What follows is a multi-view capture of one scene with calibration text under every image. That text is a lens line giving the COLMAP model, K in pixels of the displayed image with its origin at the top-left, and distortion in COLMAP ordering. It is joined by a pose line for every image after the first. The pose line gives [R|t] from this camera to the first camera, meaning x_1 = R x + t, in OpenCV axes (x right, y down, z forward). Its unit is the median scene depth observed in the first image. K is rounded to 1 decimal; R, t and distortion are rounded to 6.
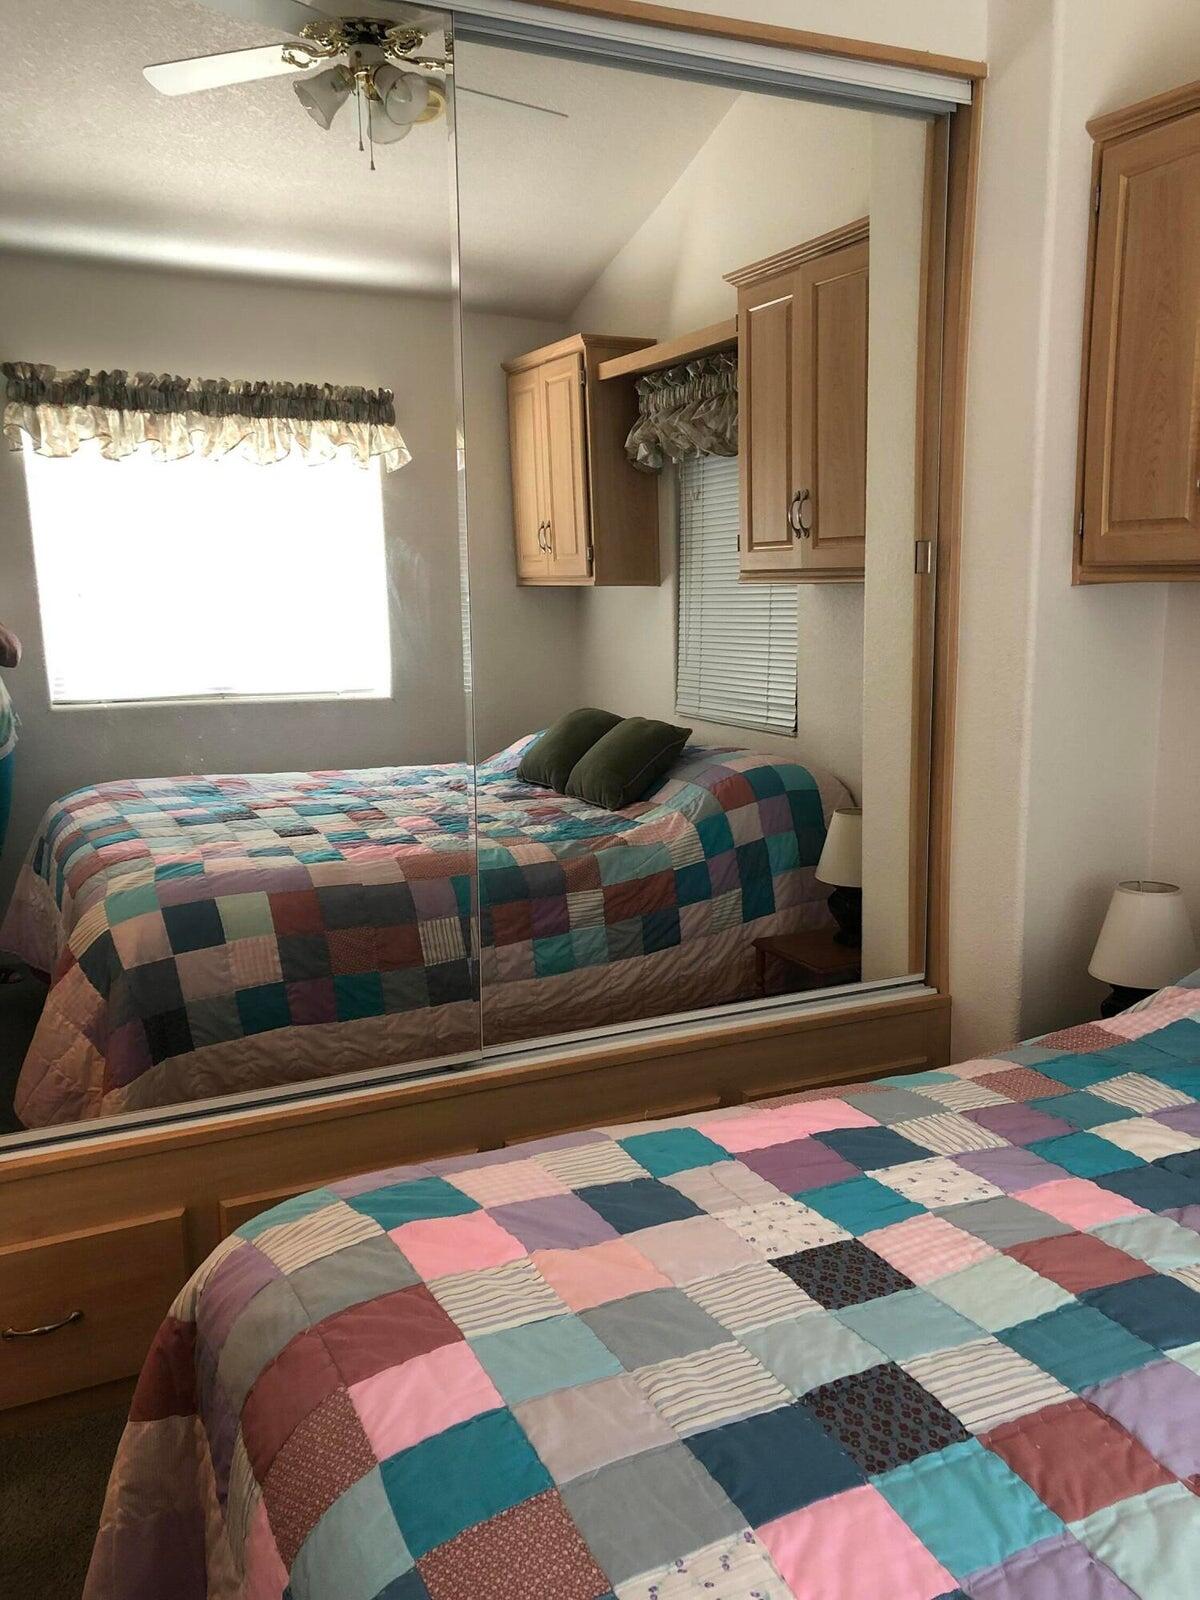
lens RADIAL K [[1306.6, 0, 600.0], [0, 1306.6, 800.0], [0, 0, 1]] dist [0.023005, 0.007287]
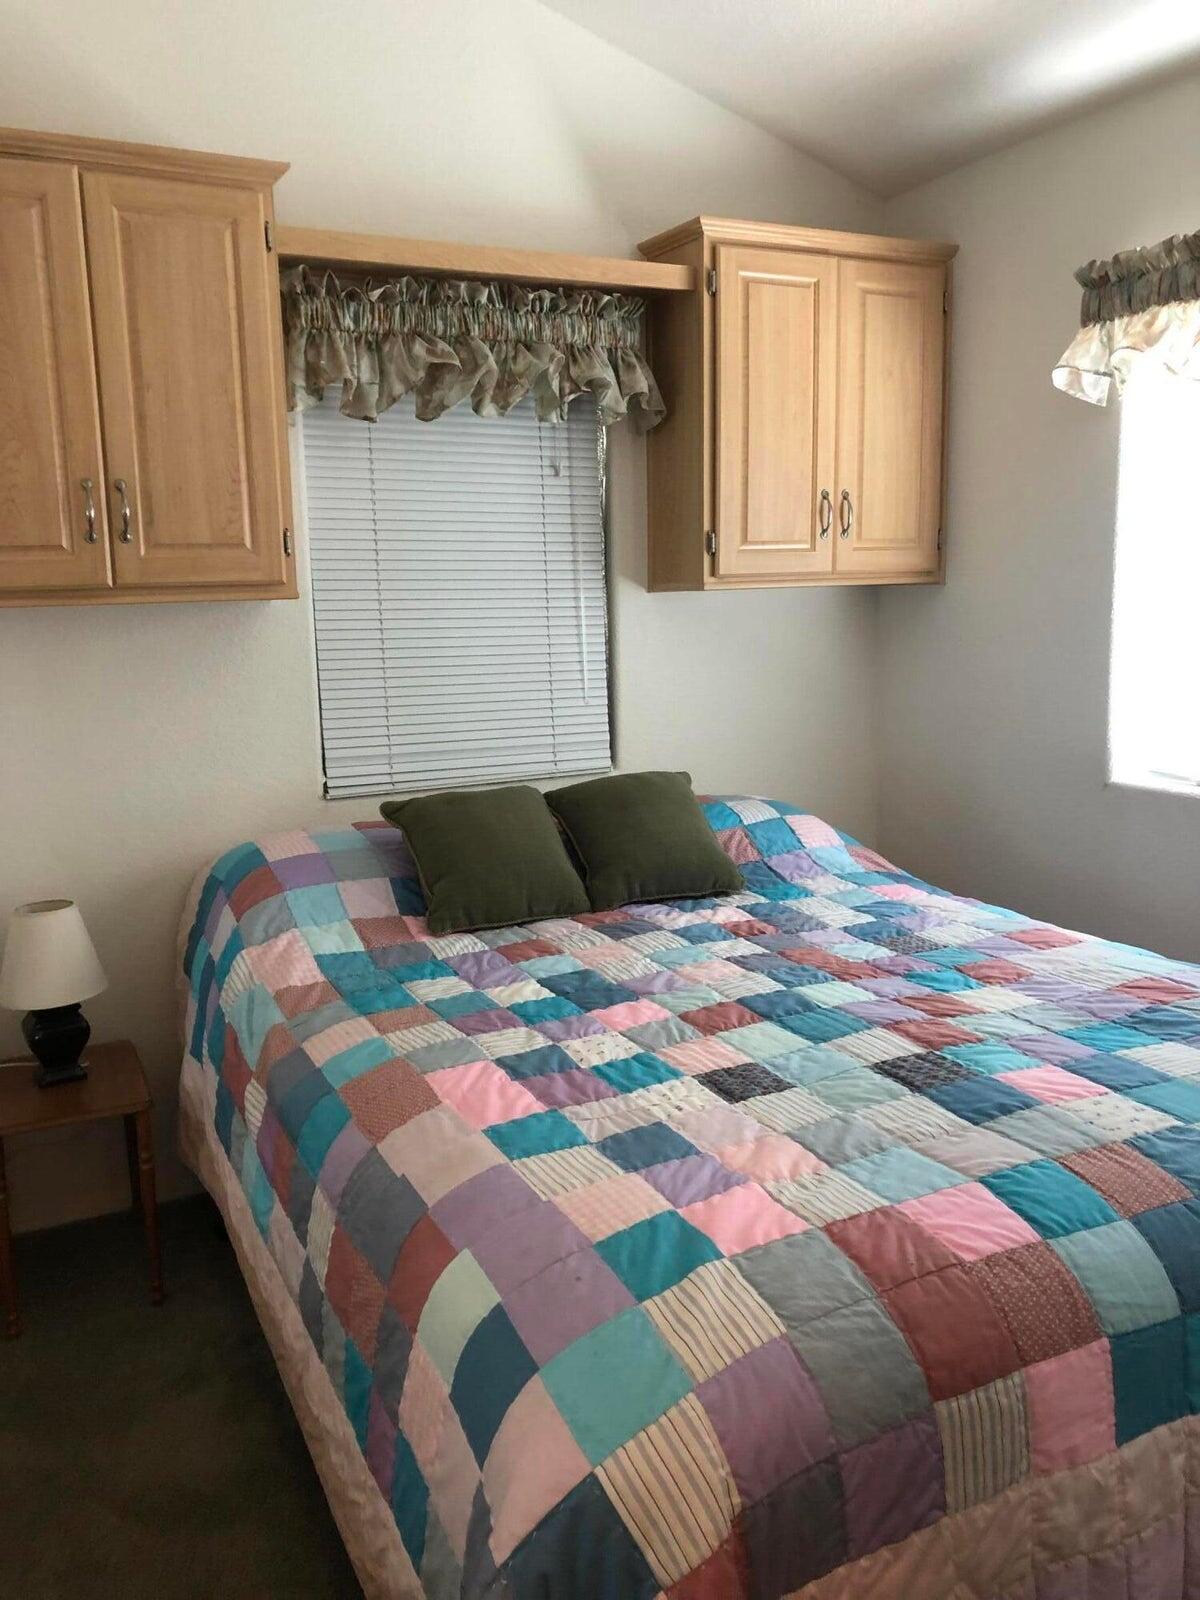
lens RADIAL K [[1306.6, 0, 600.0], [0, 1306.6, 800.0], [0, 0, 1]] dist [0.023005, 0.007287]
pose [[0.017249, -0.174754, 0.984461, -1.024158], [0.222646, 0.960557, 0.166610, -0.163277], [-0.974747, 0.216312, 0.055477, 0.944425]]
